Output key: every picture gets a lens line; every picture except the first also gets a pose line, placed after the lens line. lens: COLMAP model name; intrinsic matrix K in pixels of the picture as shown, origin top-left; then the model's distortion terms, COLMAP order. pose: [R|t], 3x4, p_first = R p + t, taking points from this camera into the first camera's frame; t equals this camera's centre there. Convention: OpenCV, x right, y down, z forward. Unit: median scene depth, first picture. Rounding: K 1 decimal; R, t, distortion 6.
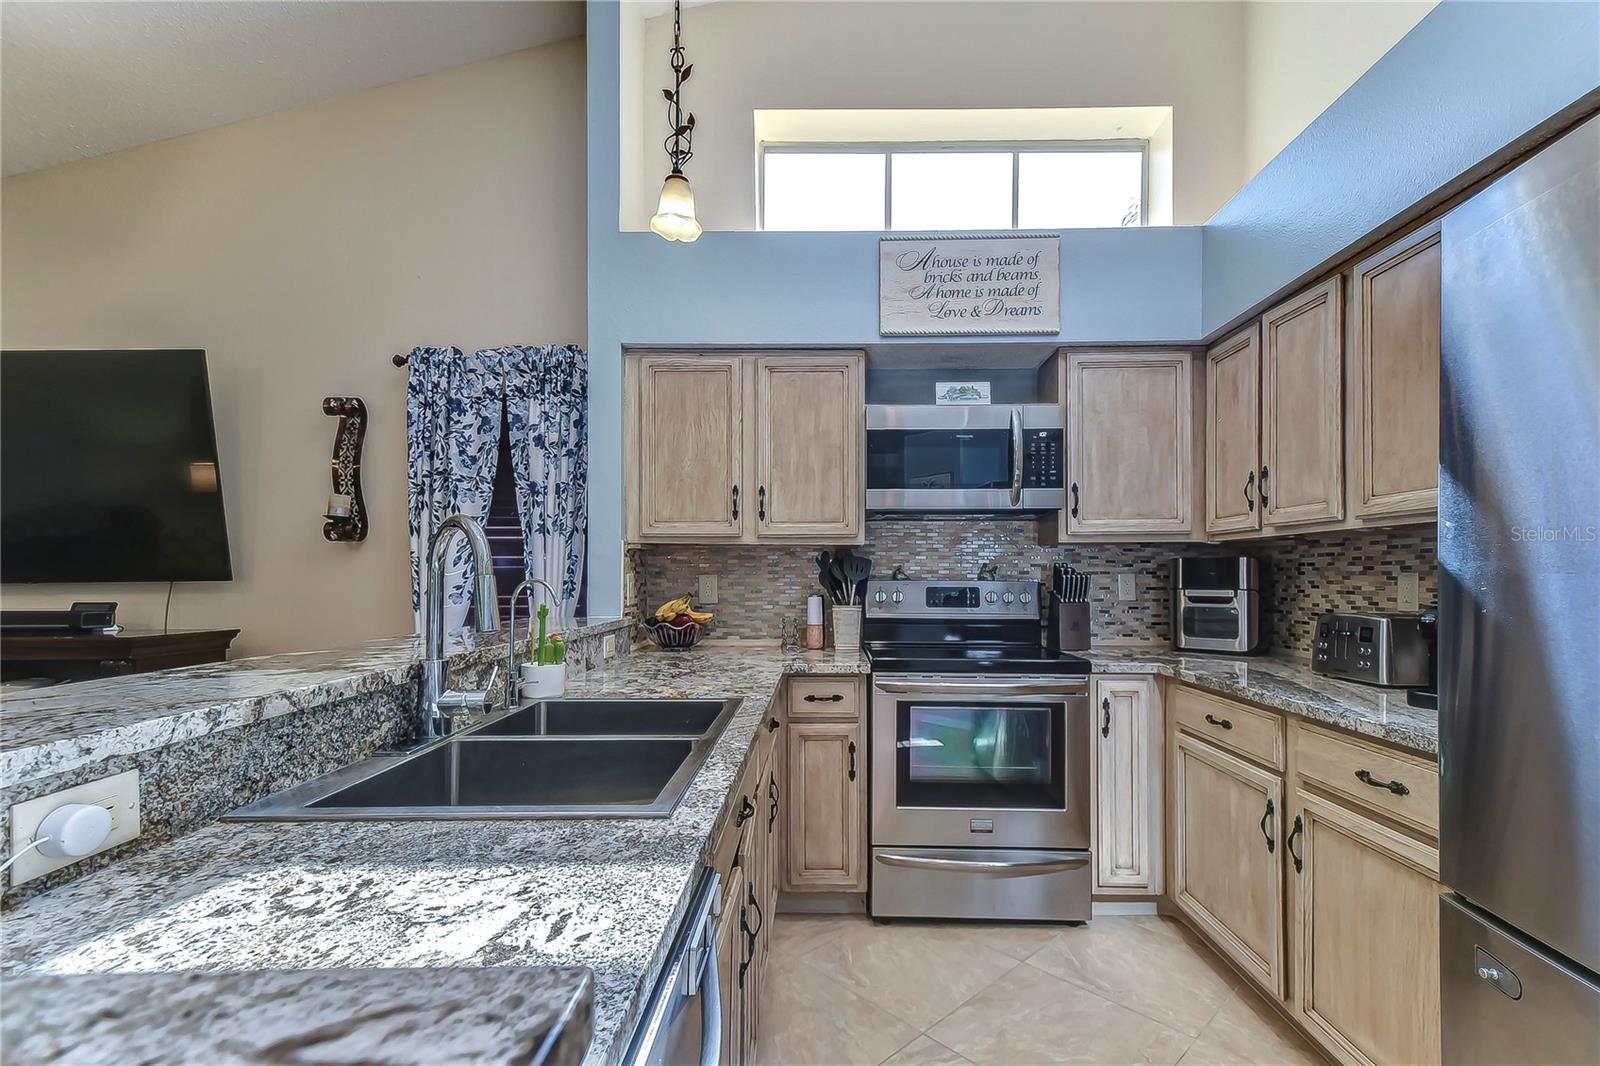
lens RADIAL K [[703.5, 0, 794.2], [0, 703.5, 567.4], [0, 0, 1]] dist [0.012022, -0.006269]
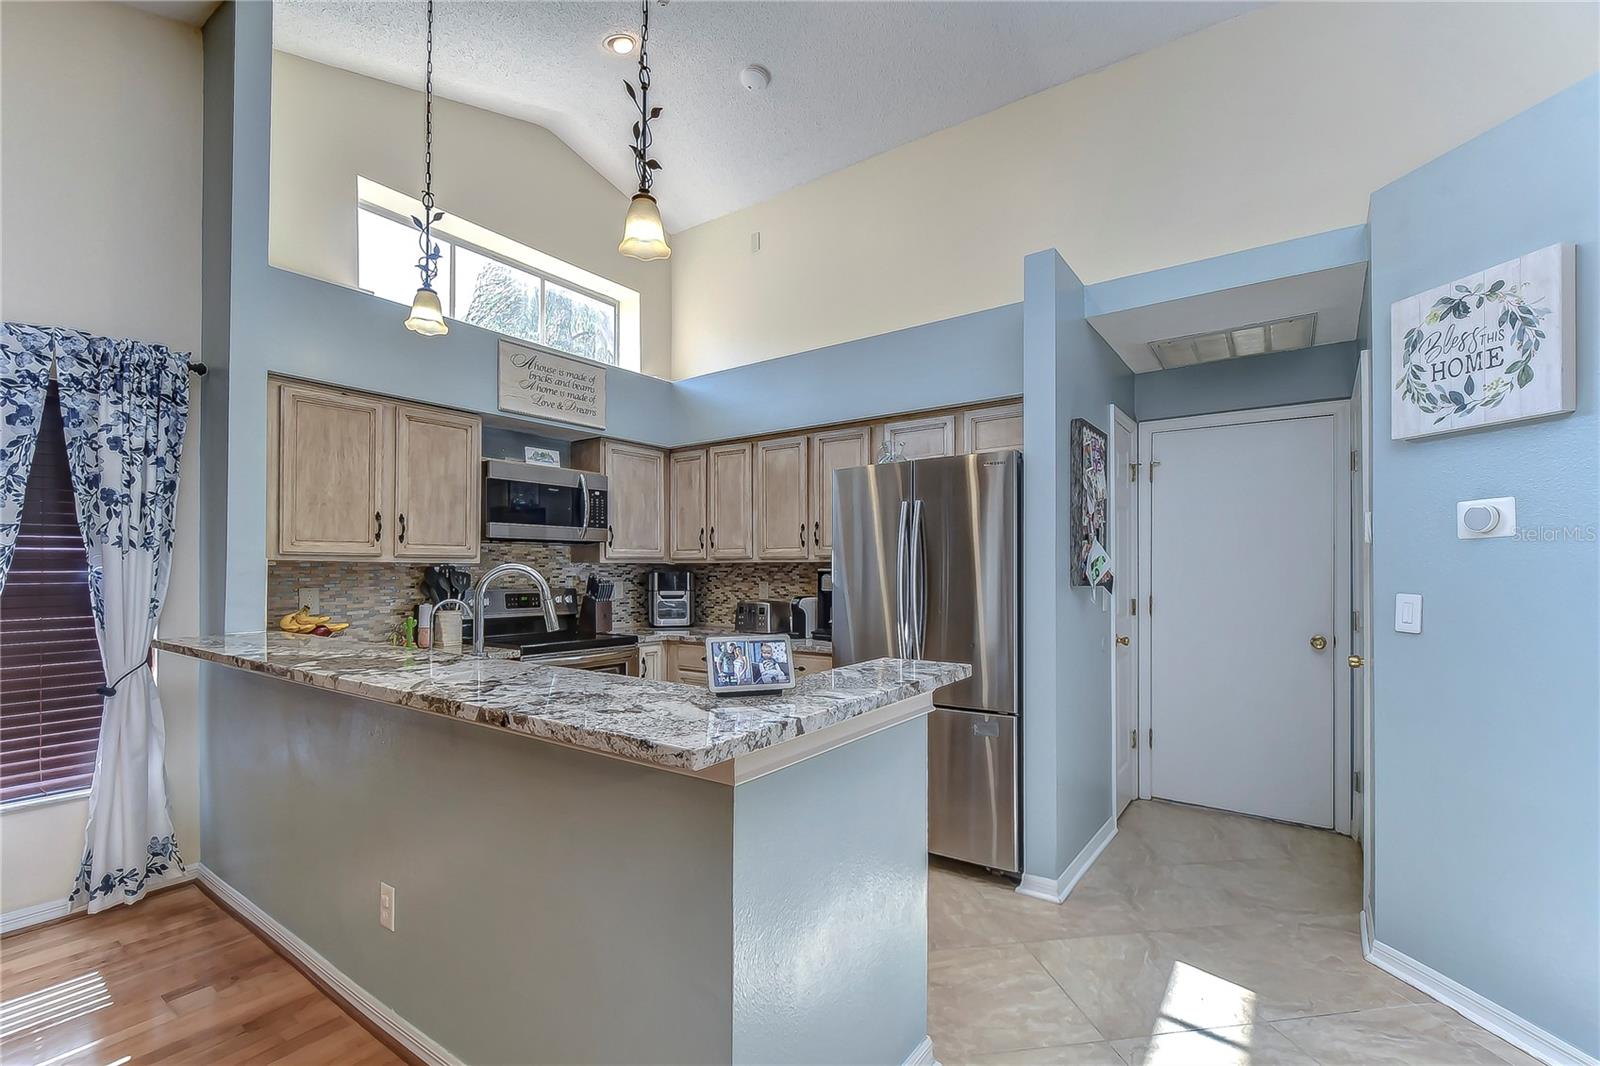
lens RADIAL K [[703.5, 0, 799.1], [0, 703.5, 561.8], [0, 0, 1]] dist [0.012022, -0.006269]
pose [[0.578664, 0.009308, 0.815513, -0.619223], [-0.005229, 0.999957, -0.007703, -0.027547], [-0.815549, 0.000194, 0.578688, -0.246184]]
